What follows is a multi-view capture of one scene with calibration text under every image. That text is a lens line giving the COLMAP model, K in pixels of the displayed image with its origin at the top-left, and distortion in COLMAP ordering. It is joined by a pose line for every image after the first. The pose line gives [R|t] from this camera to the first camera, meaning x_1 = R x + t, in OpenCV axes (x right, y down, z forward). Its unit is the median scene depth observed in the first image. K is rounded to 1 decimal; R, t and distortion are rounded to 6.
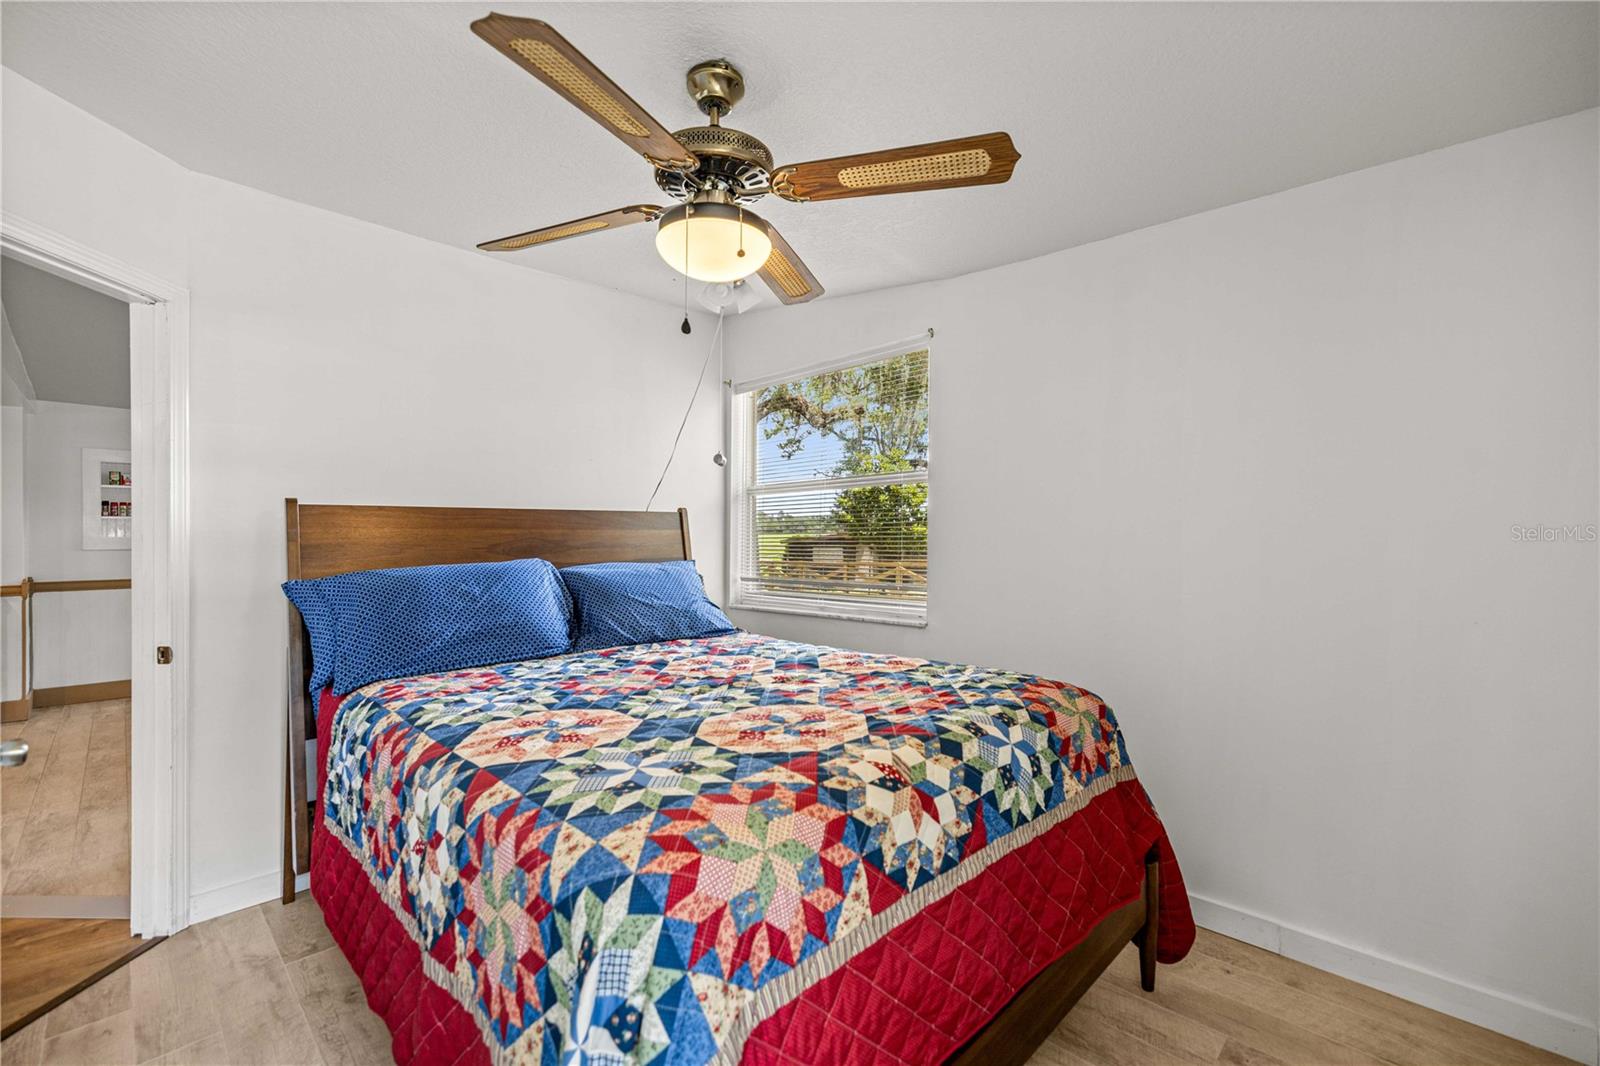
lens RADIAL K [[686.5, 0, 800.3], [0, 686.5, 521.3], [0, 0, 1]] dist [0.000173, 0.000062]
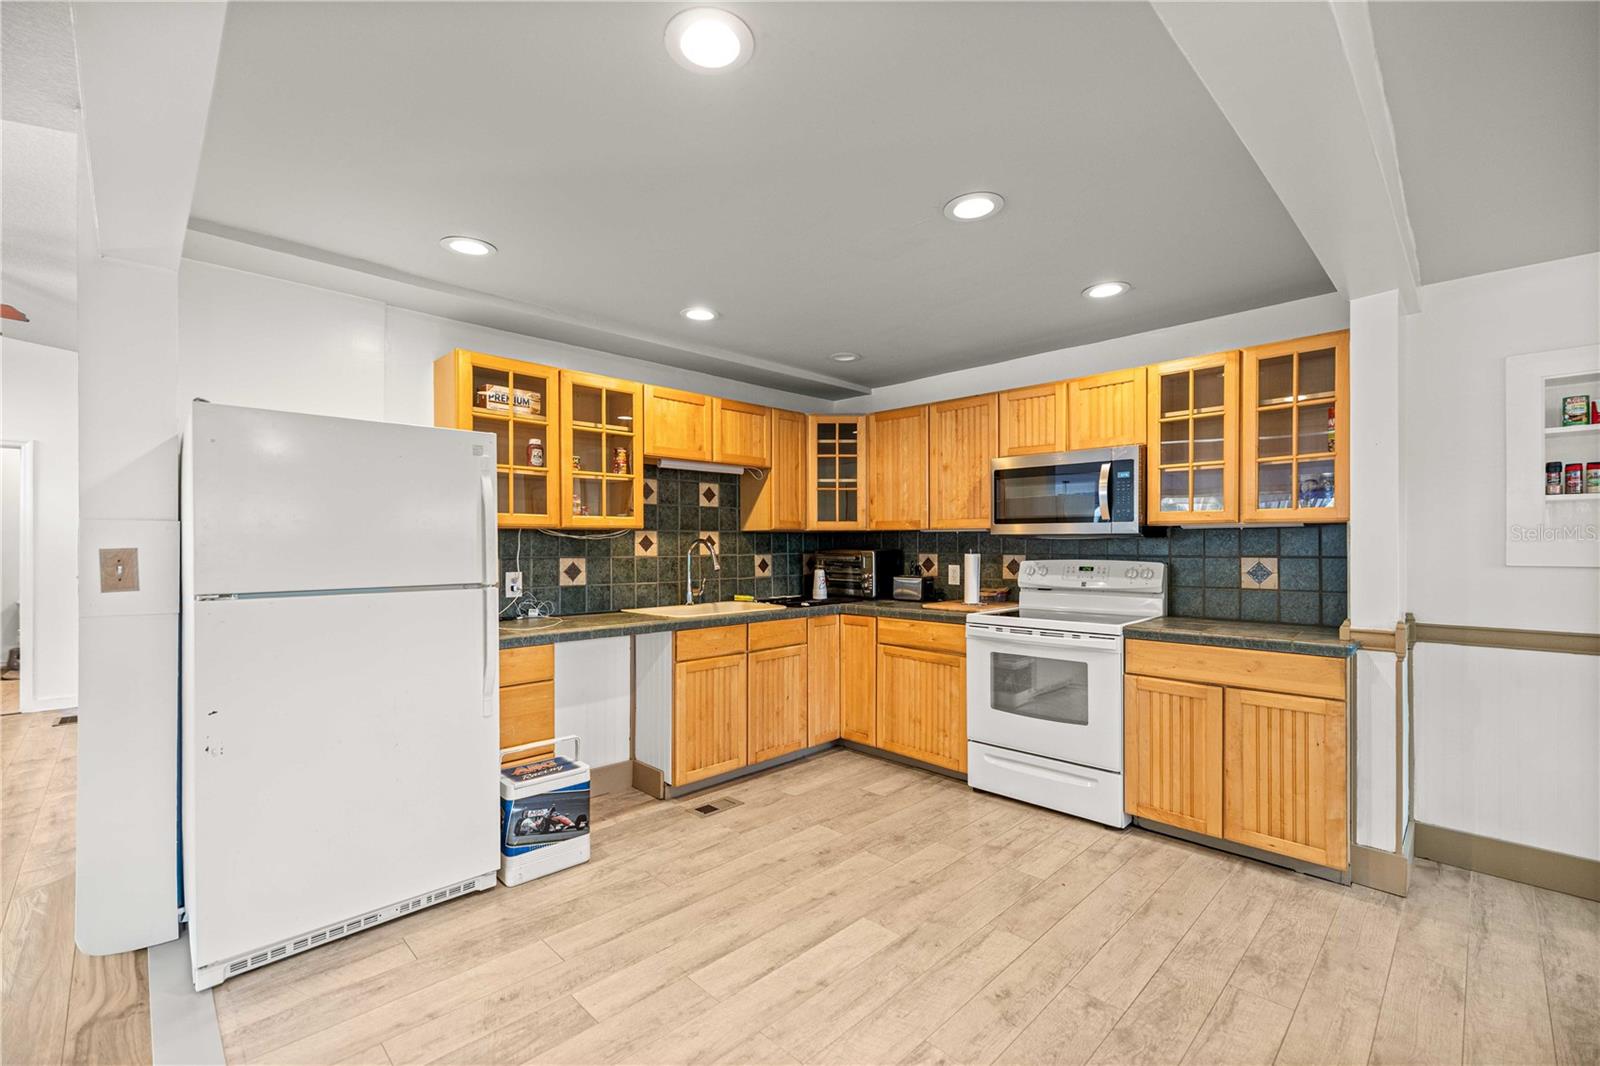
lens RADIAL K [[671.1, 0, 781.7], [0, 671.1, 559.2], [0, 0, 1]] dist [-0.001756, -0.000102]
pose [[-0.022956, 0.022687, -0.999479, -0.573182], [0.023995, 0.999467, 0.022136, 0.014822], [0.999448, -0.023474, -0.023488, 0.509958]]
